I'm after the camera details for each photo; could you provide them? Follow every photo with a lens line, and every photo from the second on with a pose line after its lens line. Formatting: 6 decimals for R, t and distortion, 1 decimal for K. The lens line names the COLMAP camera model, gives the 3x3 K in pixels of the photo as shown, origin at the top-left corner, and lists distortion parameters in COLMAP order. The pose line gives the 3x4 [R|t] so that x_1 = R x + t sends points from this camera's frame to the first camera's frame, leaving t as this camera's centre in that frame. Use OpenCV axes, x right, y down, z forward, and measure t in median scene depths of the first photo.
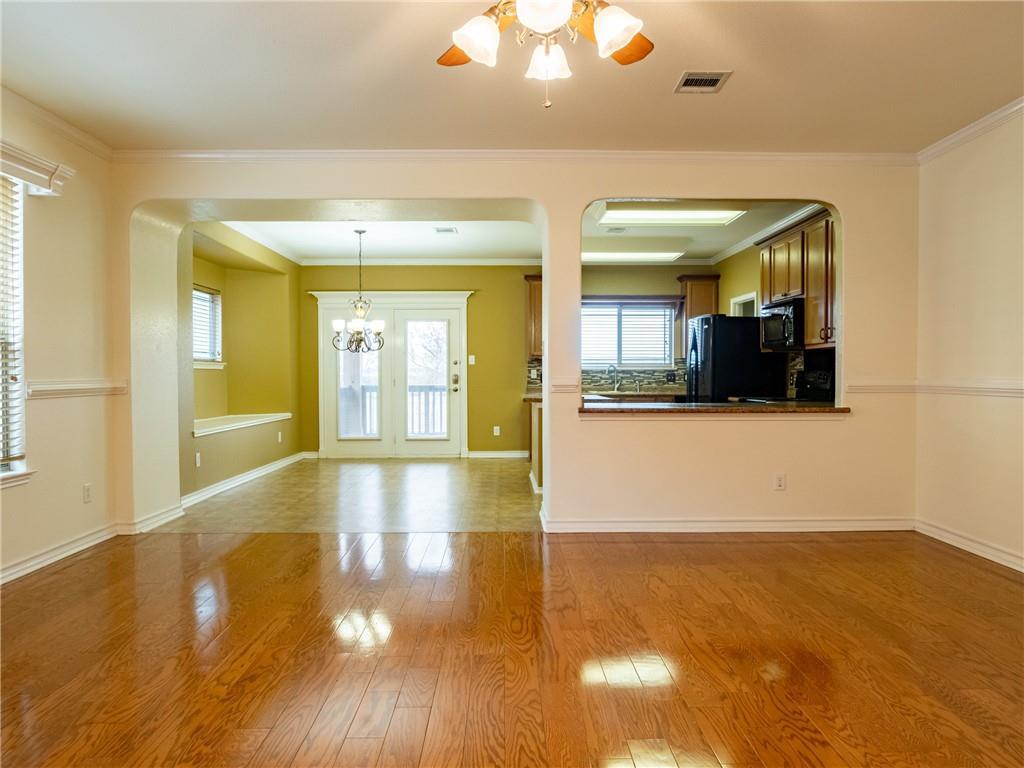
lens RADIAL K [[728.8, 0, 512.0], [0, 728.8, 384.0], [0, 0, 1]] dist [-0.009359, 0.000695]
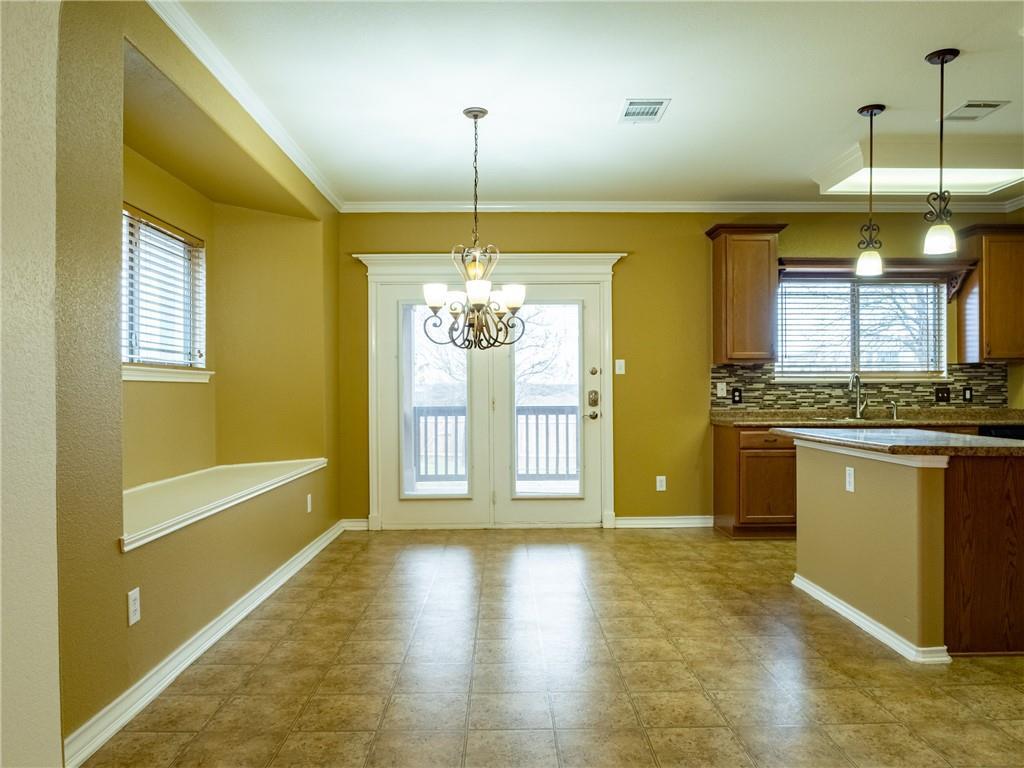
lens RADIAL K [[728.8, 0, 512.0], [0, 728.8, 384.0], [0, 0, 1]] dist [-0.009359, 0.000695]
pose [[0.999995, -0.002661, 0.001546, -0.146815], [0.002693, 0.999778, -0.020886, -0.006170], [-0.001490, 0.020890, 0.999781, 0.391996]]
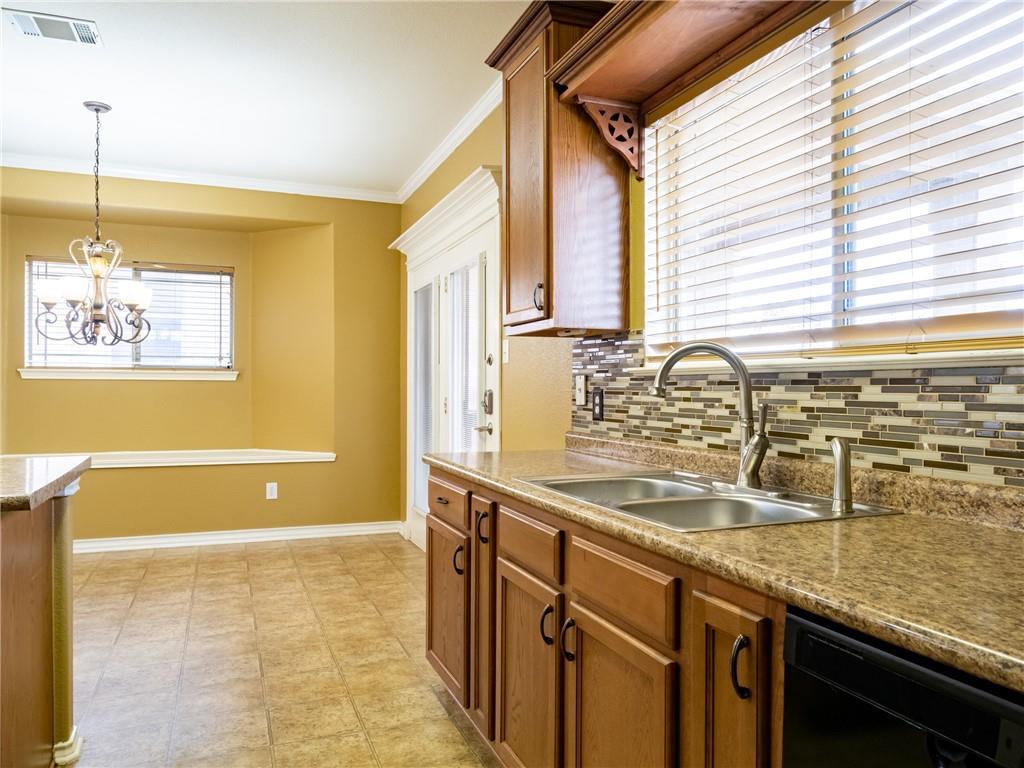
lens RADIAL K [[728.8, 0, 512.0], [0, 728.8, 384.0], [0, 0, 1]] dist [-0.009359, 0.000695]
pose [[0.345004, -0.003224, -0.938596, 0.292958], [-0.017662, 0.999795, -0.009927, -0.012882], [0.938435, 0.020002, 0.344876, 0.878845]]
